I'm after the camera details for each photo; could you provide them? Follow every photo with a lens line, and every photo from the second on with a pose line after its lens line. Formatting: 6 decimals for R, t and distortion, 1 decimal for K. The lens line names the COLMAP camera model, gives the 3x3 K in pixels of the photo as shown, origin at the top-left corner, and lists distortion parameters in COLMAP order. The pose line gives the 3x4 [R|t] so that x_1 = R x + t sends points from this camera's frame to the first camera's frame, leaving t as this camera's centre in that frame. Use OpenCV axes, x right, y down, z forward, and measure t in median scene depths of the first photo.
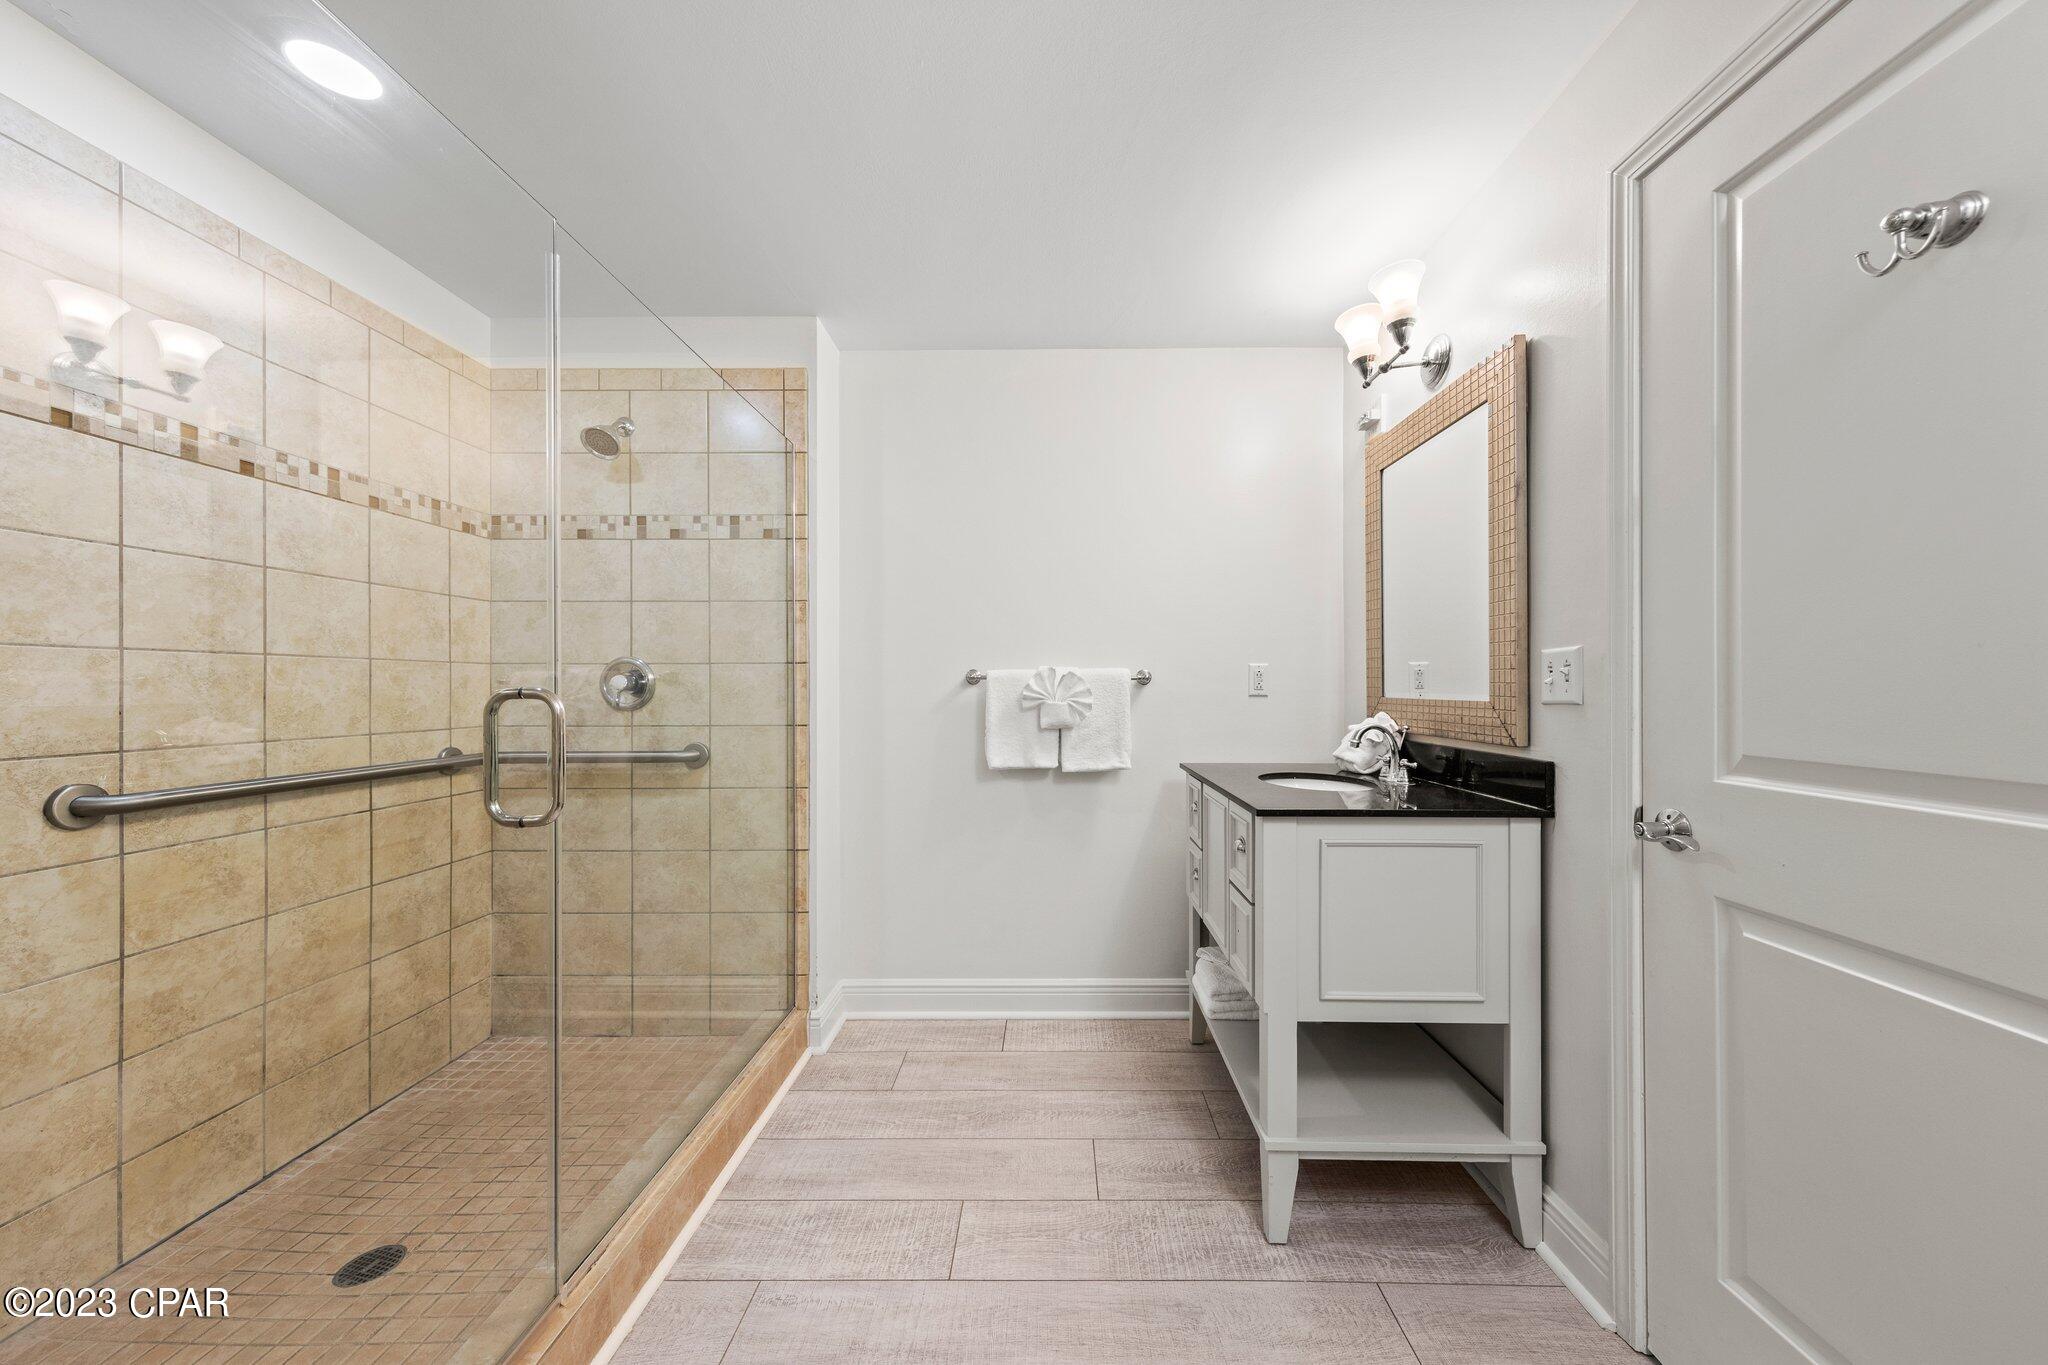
lens RADIAL K [[696.5, 0, 1024.0], [0, 696.5, 679.7], [0, 0, 1]] dist [0.008466, -0.001510]
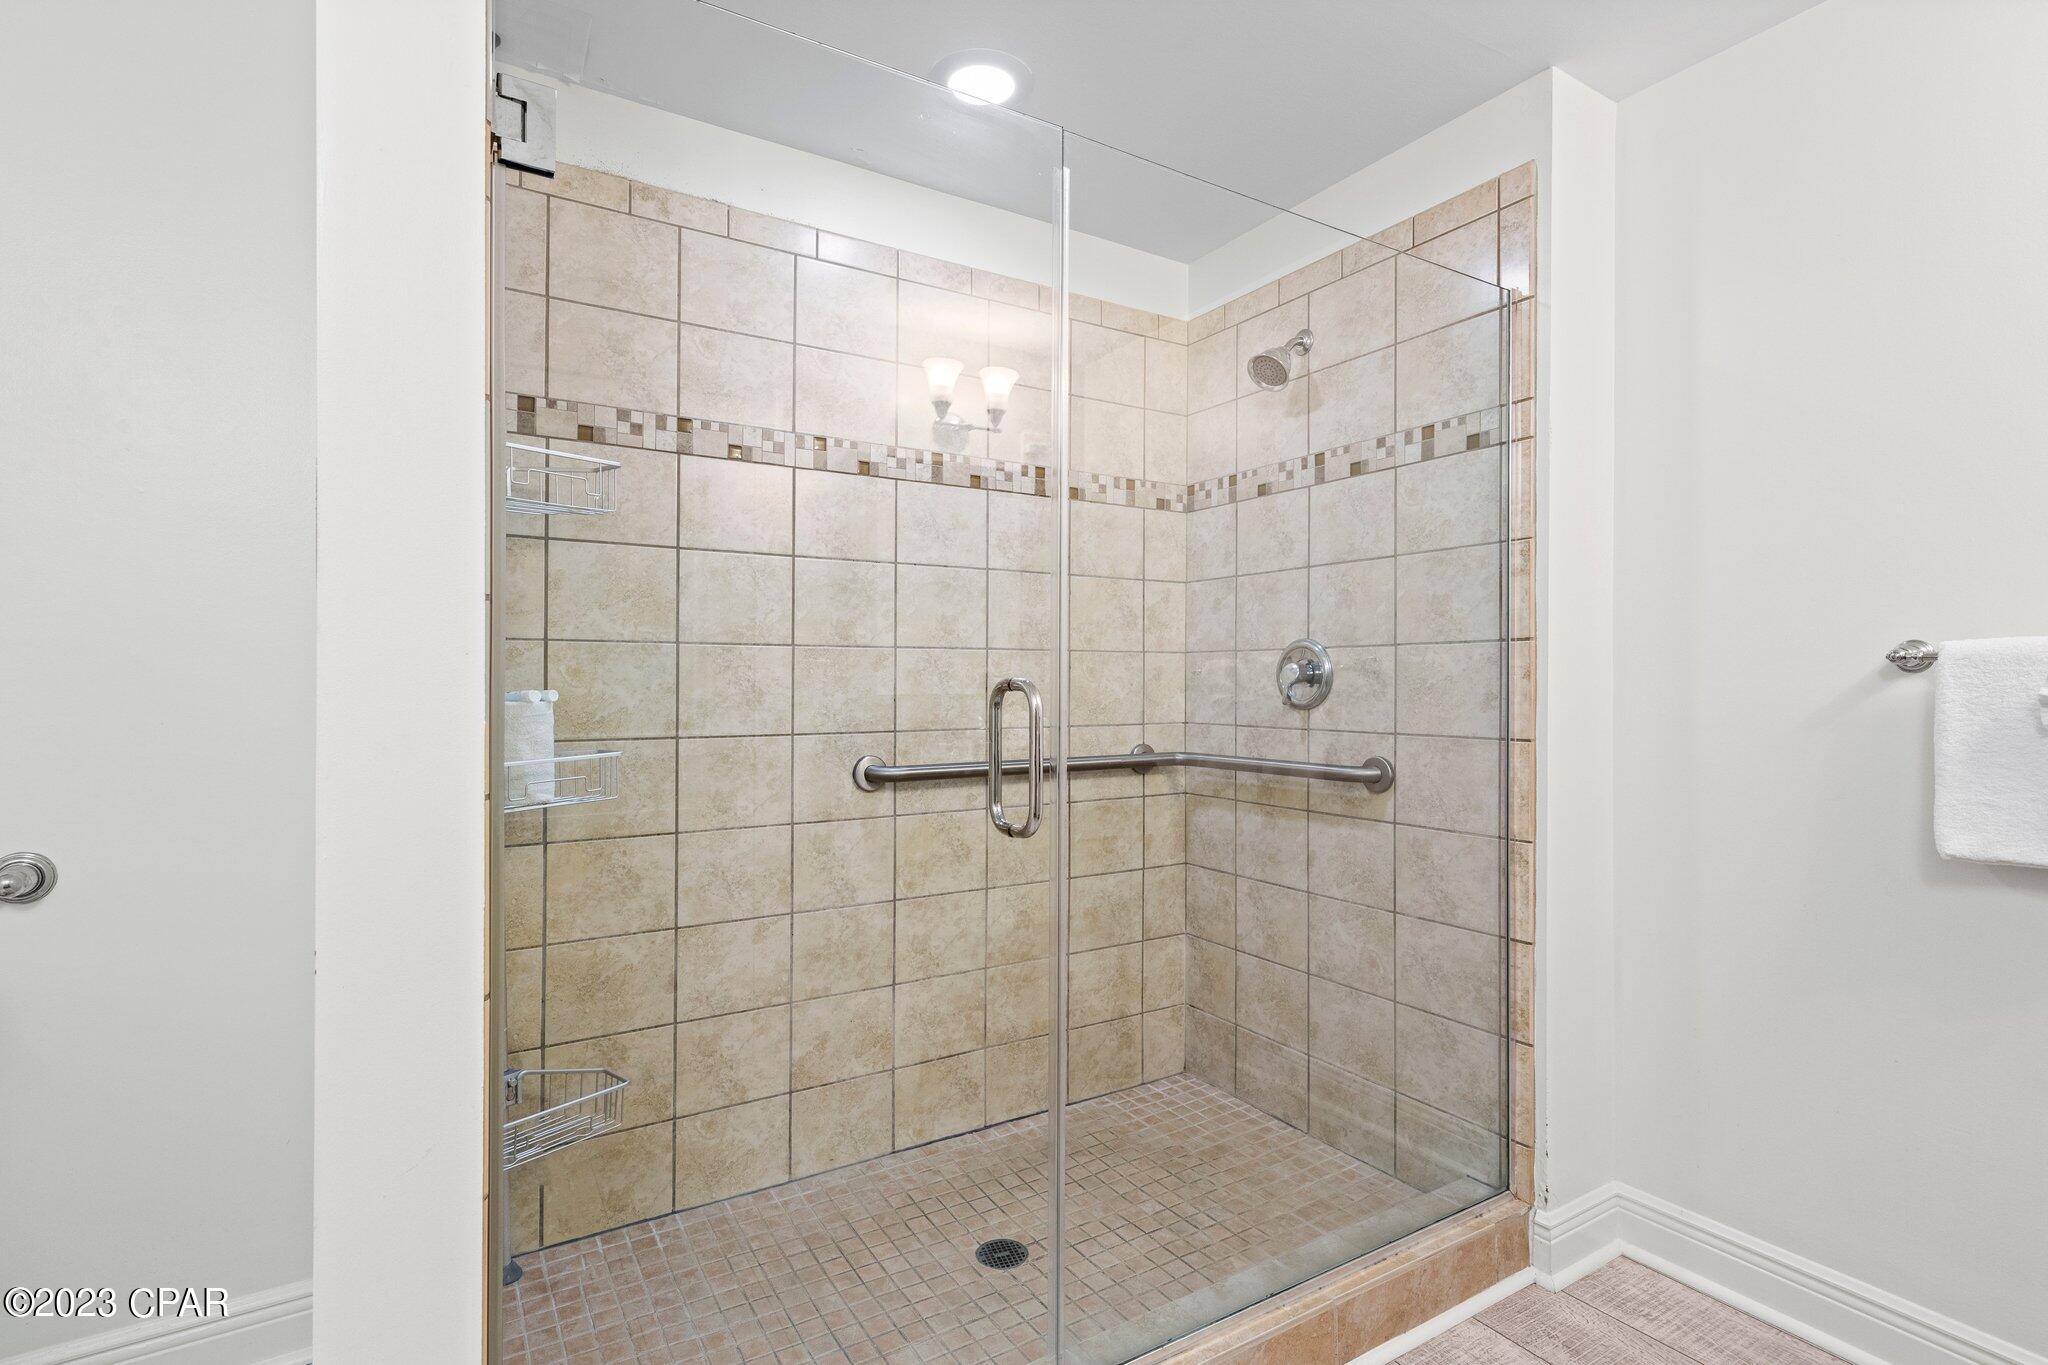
lens RADIAL K [[954.4, 0, 1025.8], [0, 954.4, 671.8], [0, 0, 1]] dist [0.004452, 0.000802]
pose [[0.561285, -0.007528, -0.827588, 0.136209], [0.009122, 0.999954, -0.002909, 0.003390], [0.827572, -0.005917, 0.561328, 0.159383]]
